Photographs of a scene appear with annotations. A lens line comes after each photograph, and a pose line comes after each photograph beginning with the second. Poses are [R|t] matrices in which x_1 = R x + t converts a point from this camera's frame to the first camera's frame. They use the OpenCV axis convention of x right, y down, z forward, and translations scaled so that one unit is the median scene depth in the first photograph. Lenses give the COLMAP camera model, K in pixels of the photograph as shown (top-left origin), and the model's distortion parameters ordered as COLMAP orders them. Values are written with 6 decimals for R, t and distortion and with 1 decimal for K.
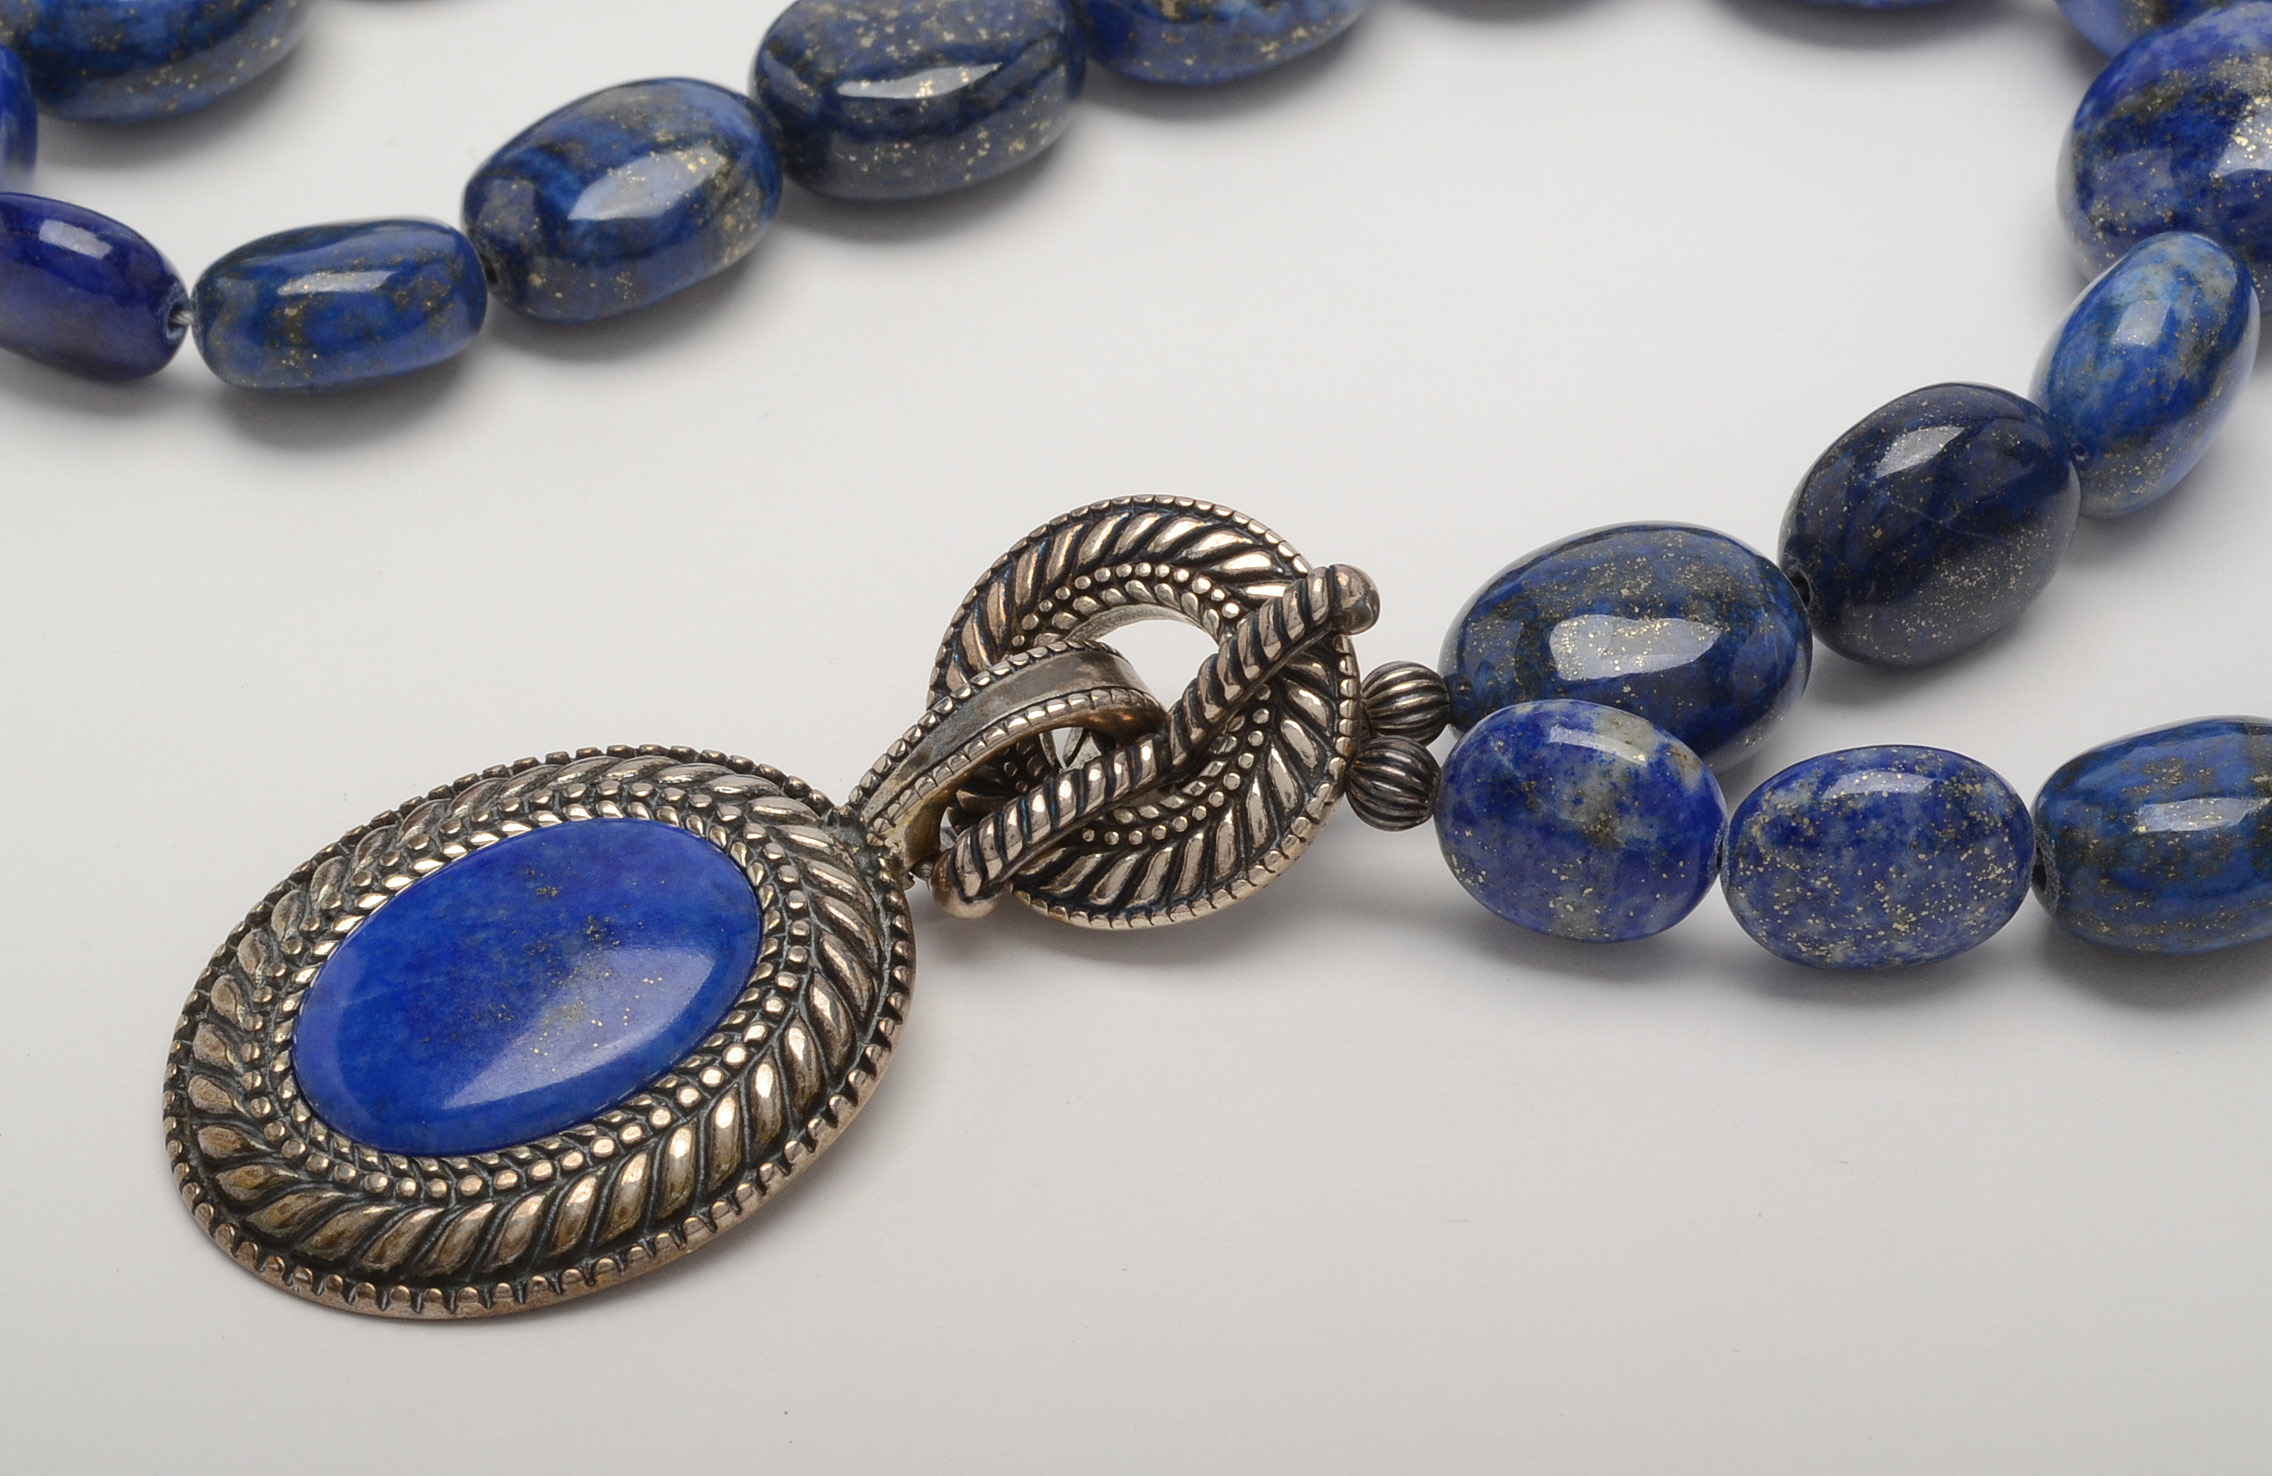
lens RADIAL K [[6055.5, 0, 1124.8], [0, 6055.5, 734.9], [0, 0, 1]] dist [0.045448, 0.000000]
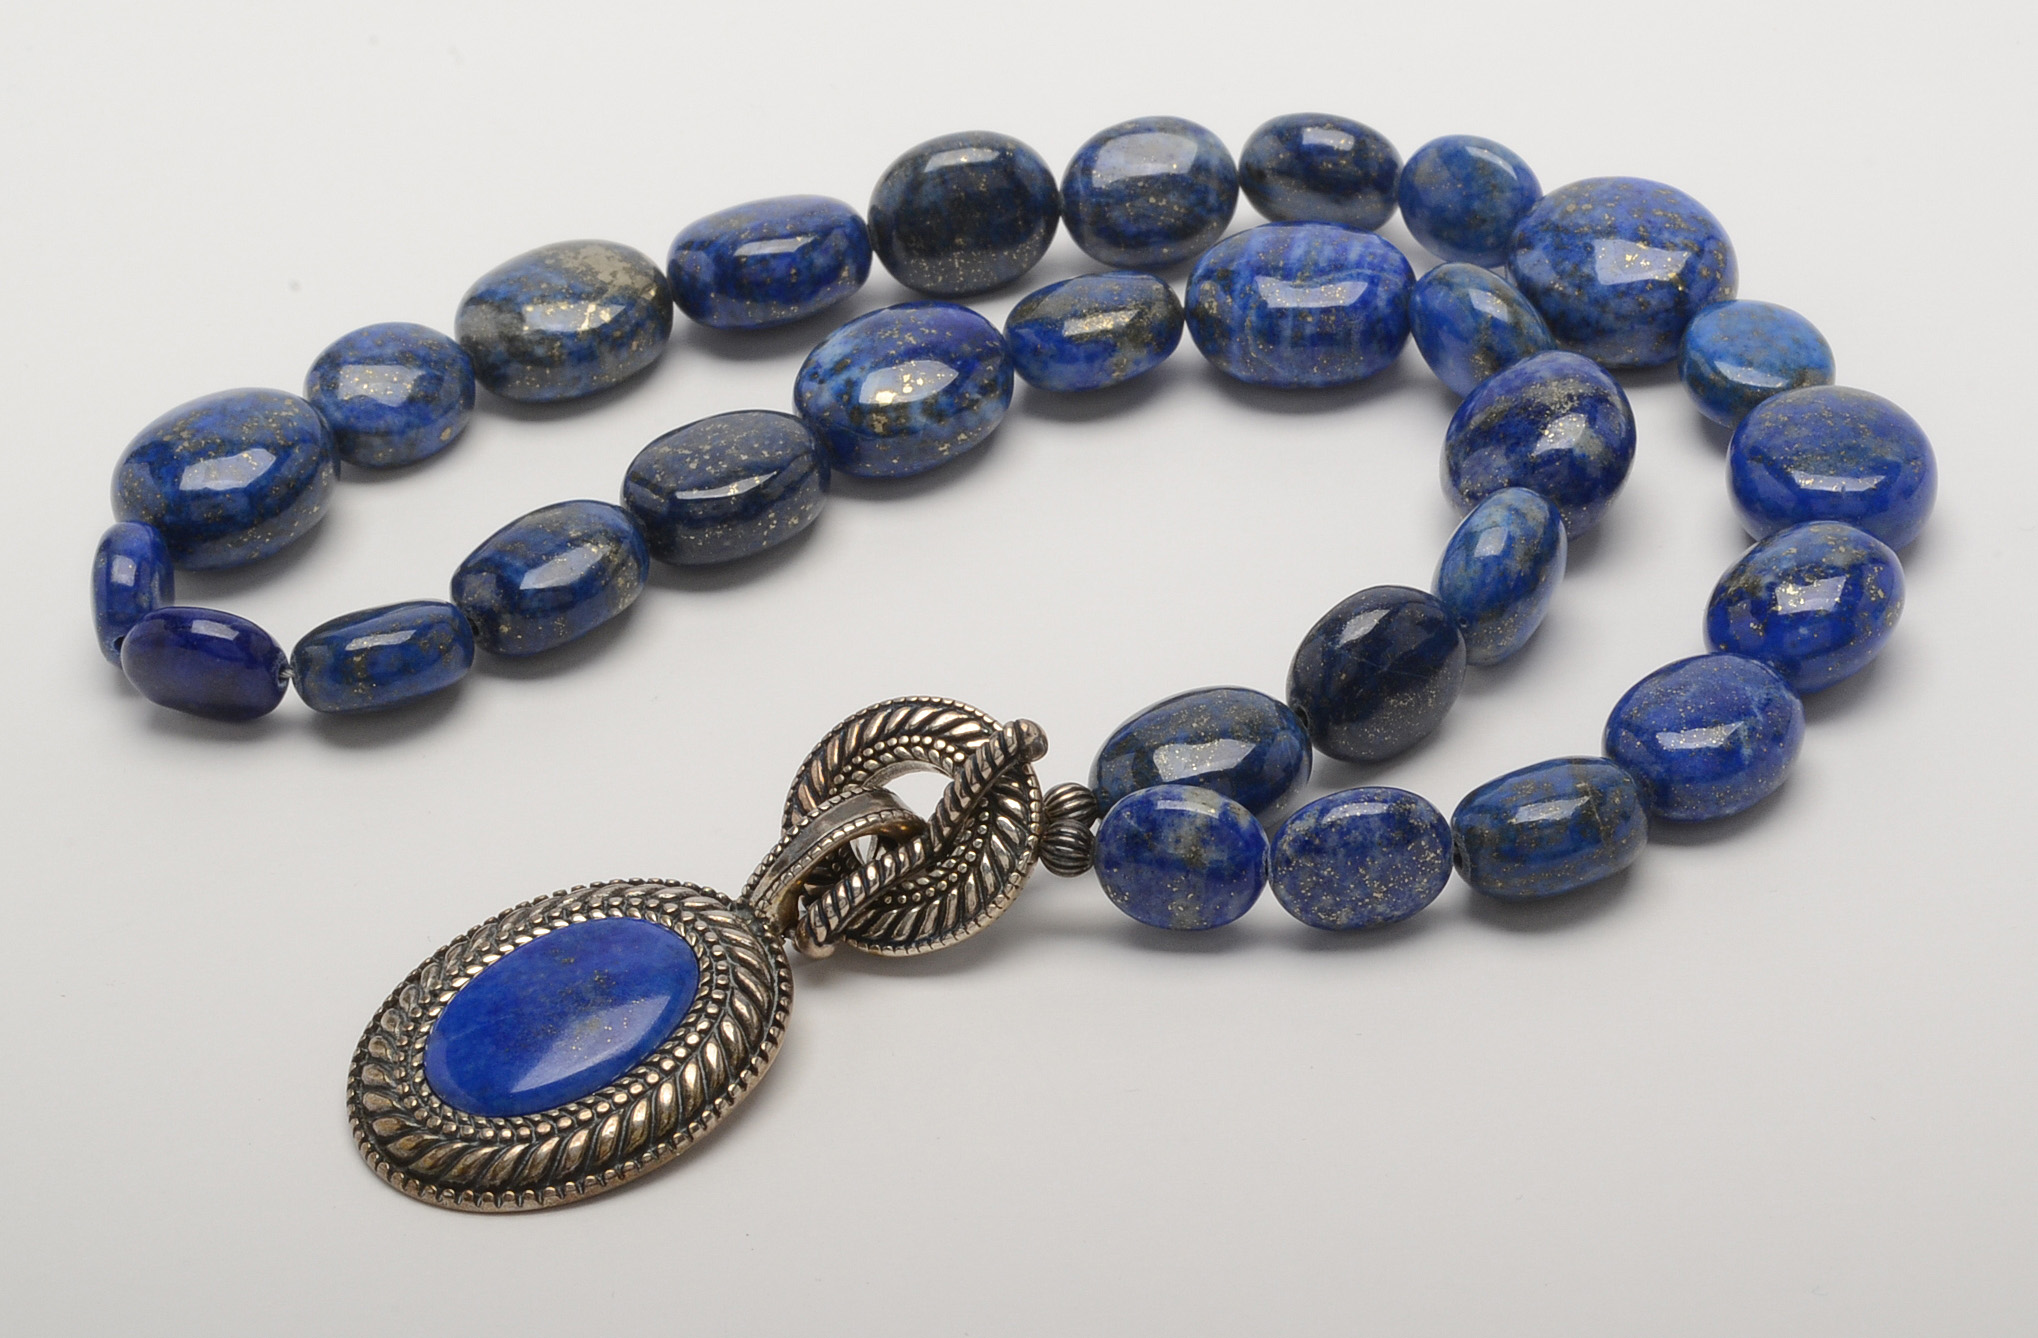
lens RADIAL K [[5361.3, 0, 1025.2], [0, 5361.3, 671.4], [0, 0, 1]] dist [0.153858, 0.000000]
pose [[0.993739, -0.103730, 0.041512, -0.022884], [0.107708, 0.988176, -0.109117, 0.117695], [-0.029702, 0.112905, 0.993162, -0.458165]]
